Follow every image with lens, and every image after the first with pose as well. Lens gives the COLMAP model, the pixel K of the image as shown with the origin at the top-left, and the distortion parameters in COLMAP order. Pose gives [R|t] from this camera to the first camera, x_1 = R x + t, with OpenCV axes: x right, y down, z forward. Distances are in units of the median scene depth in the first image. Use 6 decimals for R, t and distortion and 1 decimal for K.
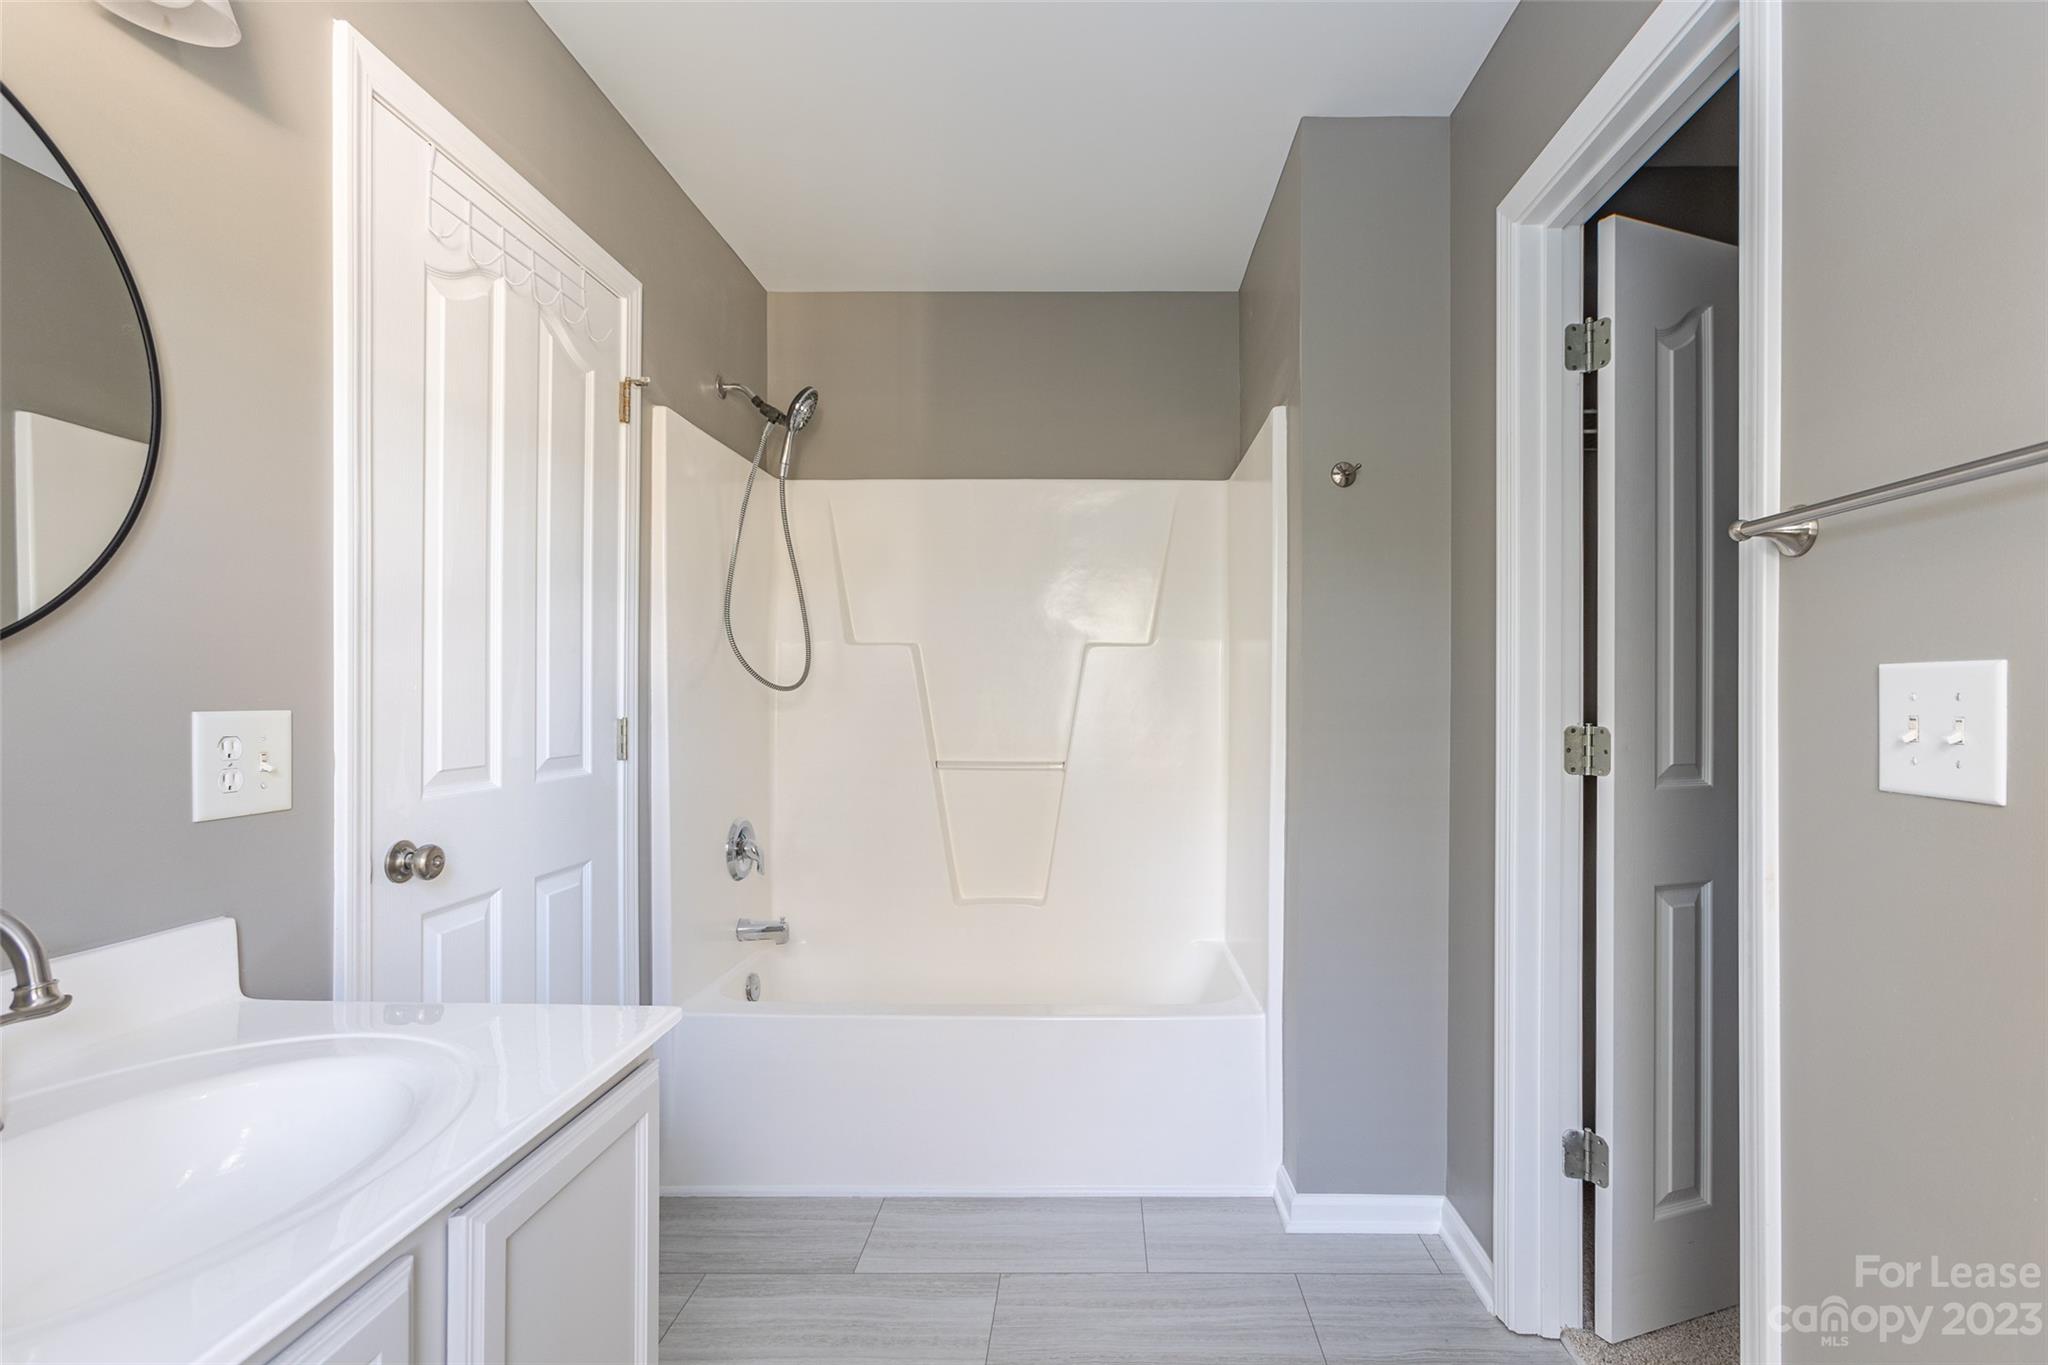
lens RADIAL K [[937.2, 0, 1020.6], [0, 937.2, 707.8], [0, 0, 1]] dist [-0.002166, 0.000014]
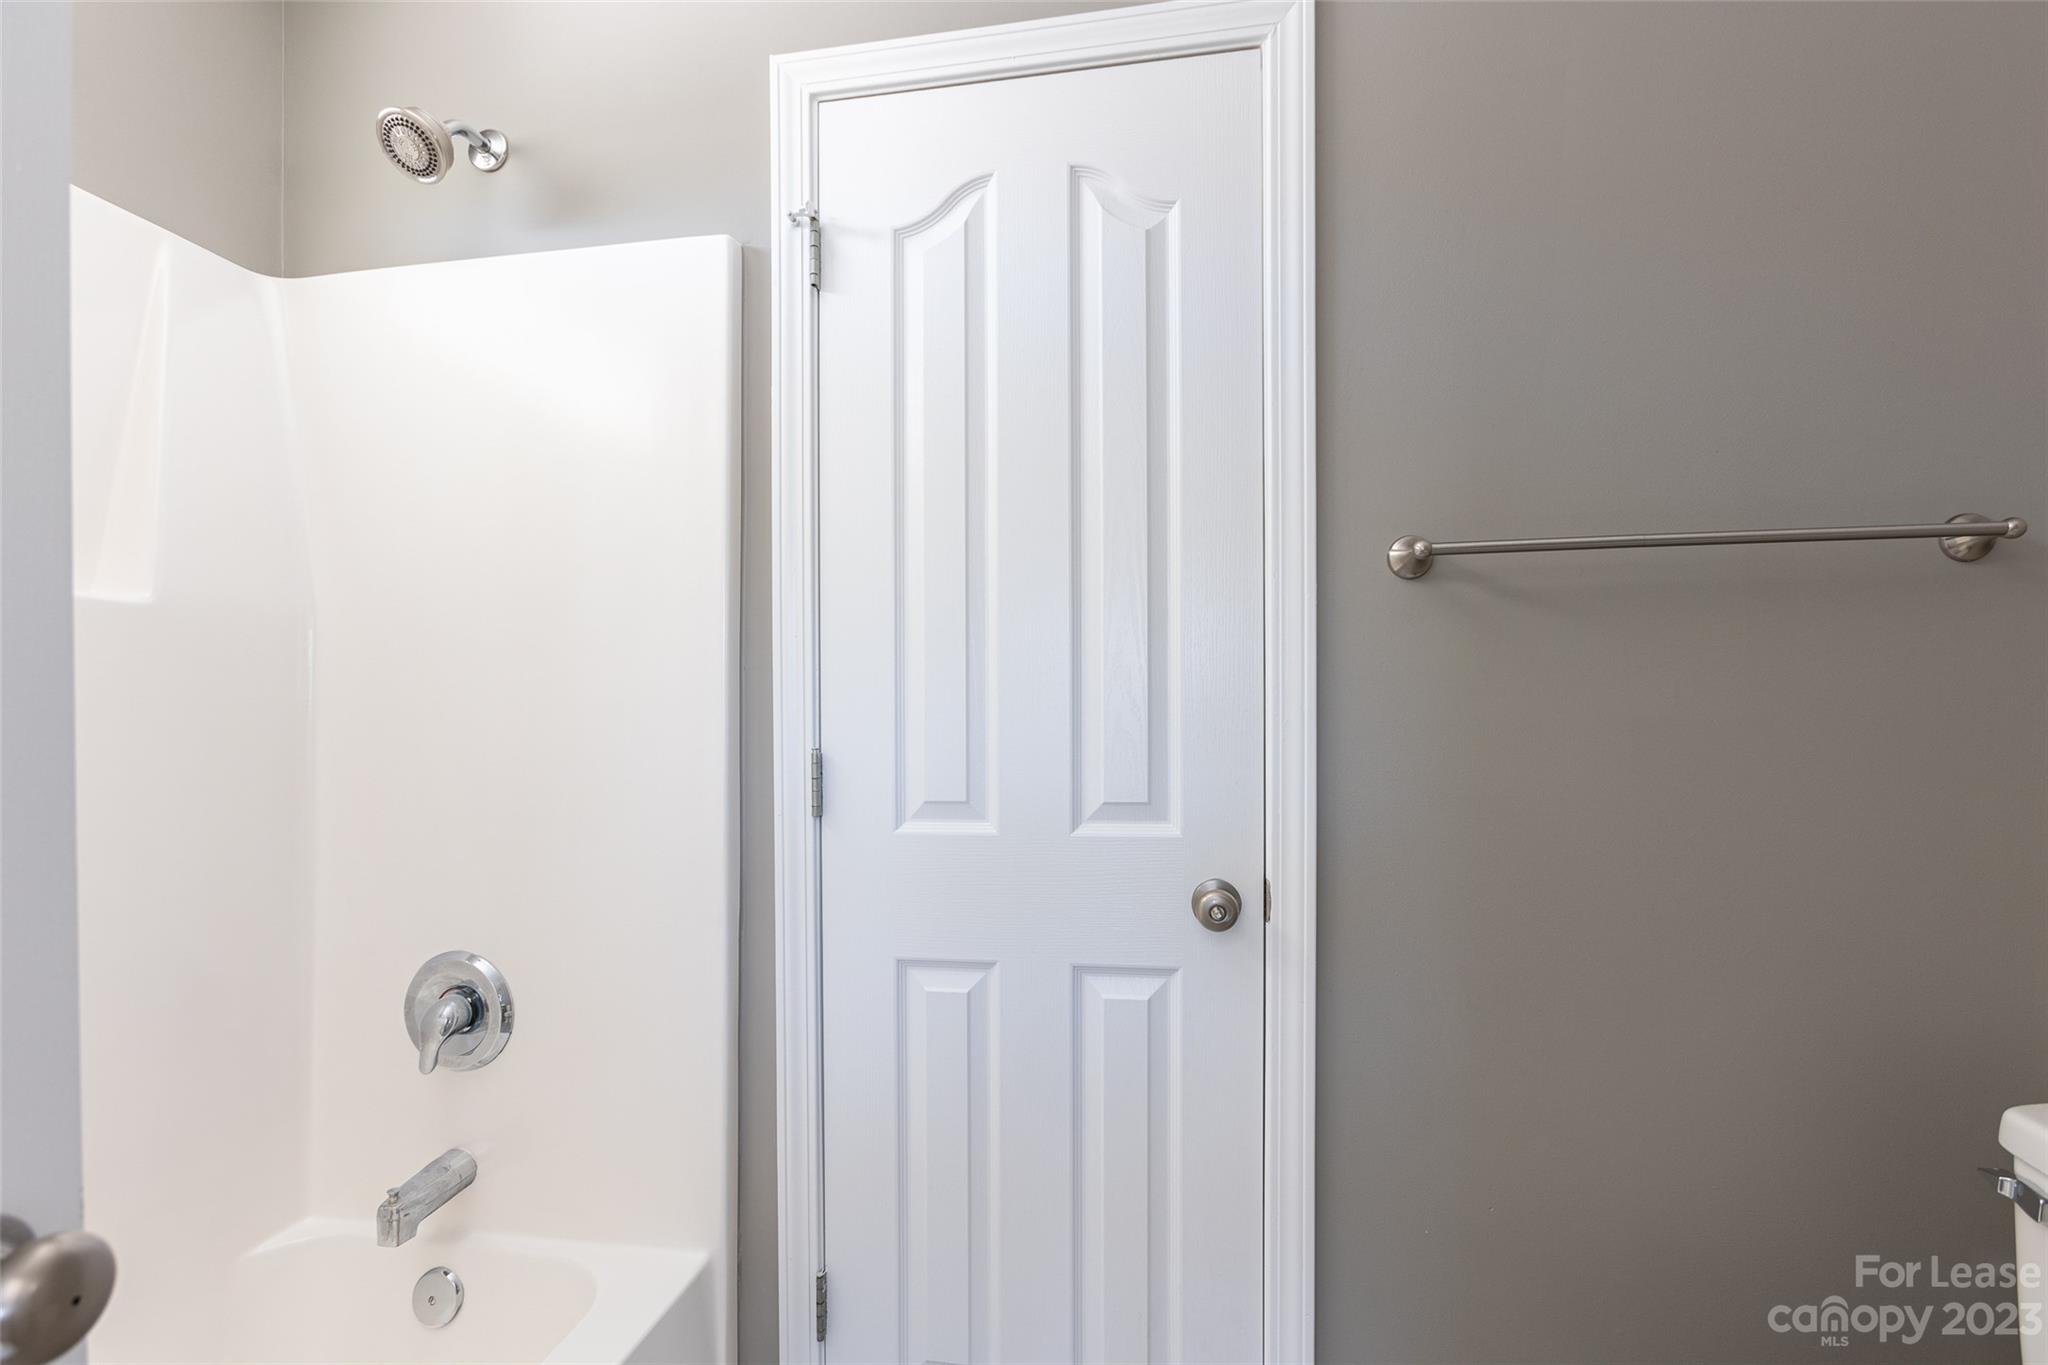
lens RADIAL K [[911.0, 0, 1025.8], [0, 911.0, 688.4], [0, 0, 1]] dist [0.001967, 0.000606]
pose [[-0.102194, 0.005998, -0.994746, 0.181569], [0.005080, 0.999972, 0.005507, -0.035613], [0.994751, -0.004491, -0.102222, 1.011884]]
